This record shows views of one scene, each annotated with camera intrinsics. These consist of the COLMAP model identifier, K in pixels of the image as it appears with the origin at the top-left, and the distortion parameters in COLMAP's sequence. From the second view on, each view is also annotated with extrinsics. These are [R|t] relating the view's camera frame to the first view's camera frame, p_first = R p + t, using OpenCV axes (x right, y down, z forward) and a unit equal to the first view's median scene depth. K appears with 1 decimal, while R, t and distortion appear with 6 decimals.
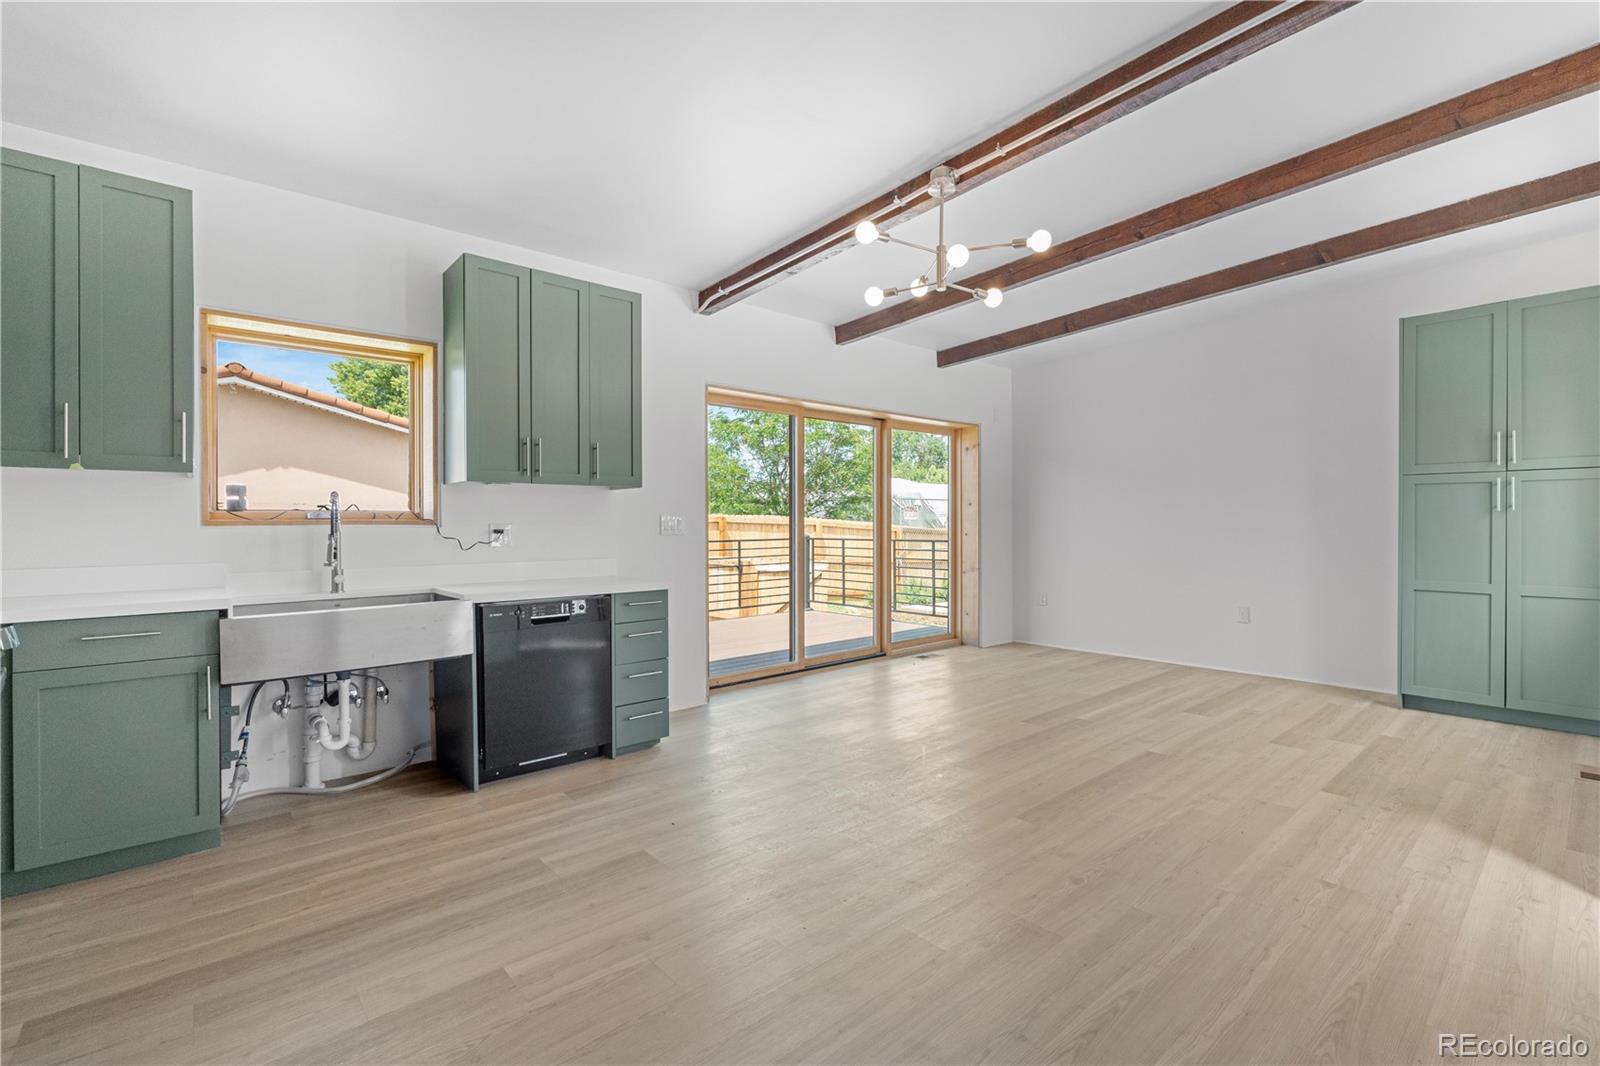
lens RADIAL K [[705.9, 0, 777.1], [0, 705.9, 528.6], [0, 0, 1]] dist [-0.007873, 0.002838]
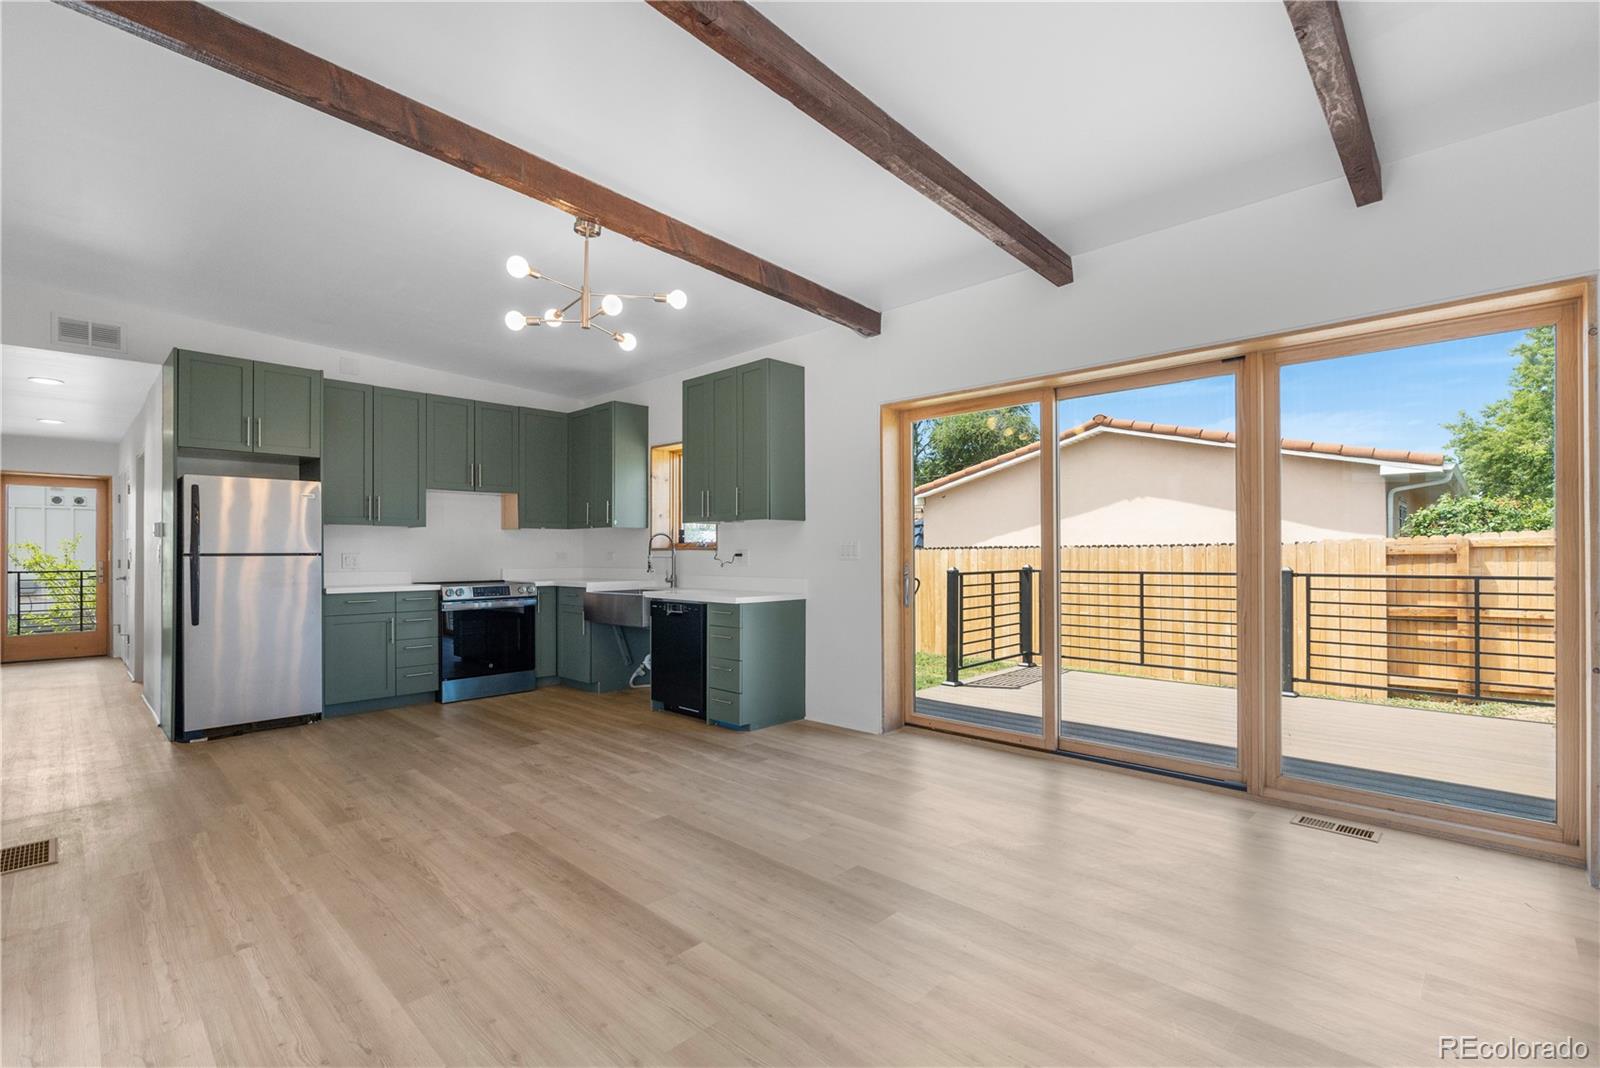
lens RADIAL K [[705.9, 0, 792.3], [0, 705.9, 565.3], [0, 0, 1]] dist [-0.007873, 0.002838]
pose [[0.106537, 0.022526, -0.994054, 1.329727], [-0.003281, 0.999746, 0.022303, -0.009298], [0.994303, 0.000885, 0.106584, 1.219407]]
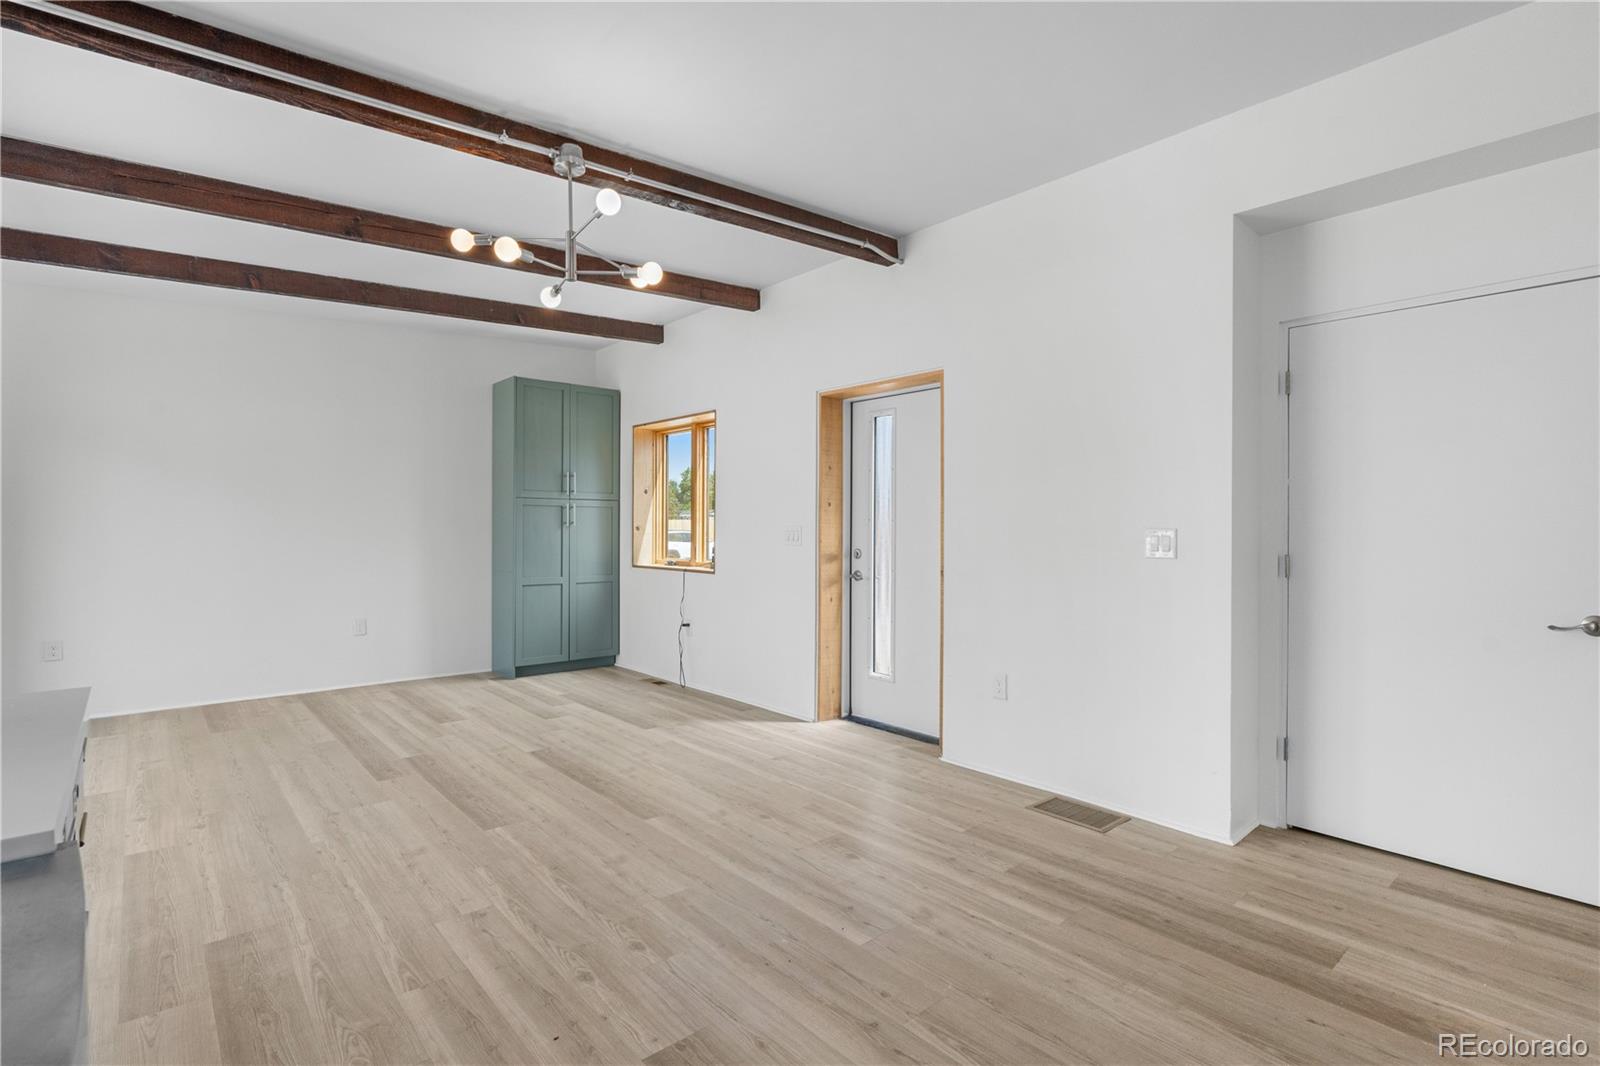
lens RADIAL K [[772.9, 0, 796.9], [0, 772.9, 524.1], [0, 0, 1]] dist [-0.014749, 0.000214]
pose [[-0.026348, 0.010412, 0.999599, -0.771761], [0.001227, 0.999945, -0.010384, -0.016793], [-0.999652, 0.000953, -0.026360, 0.754894]]
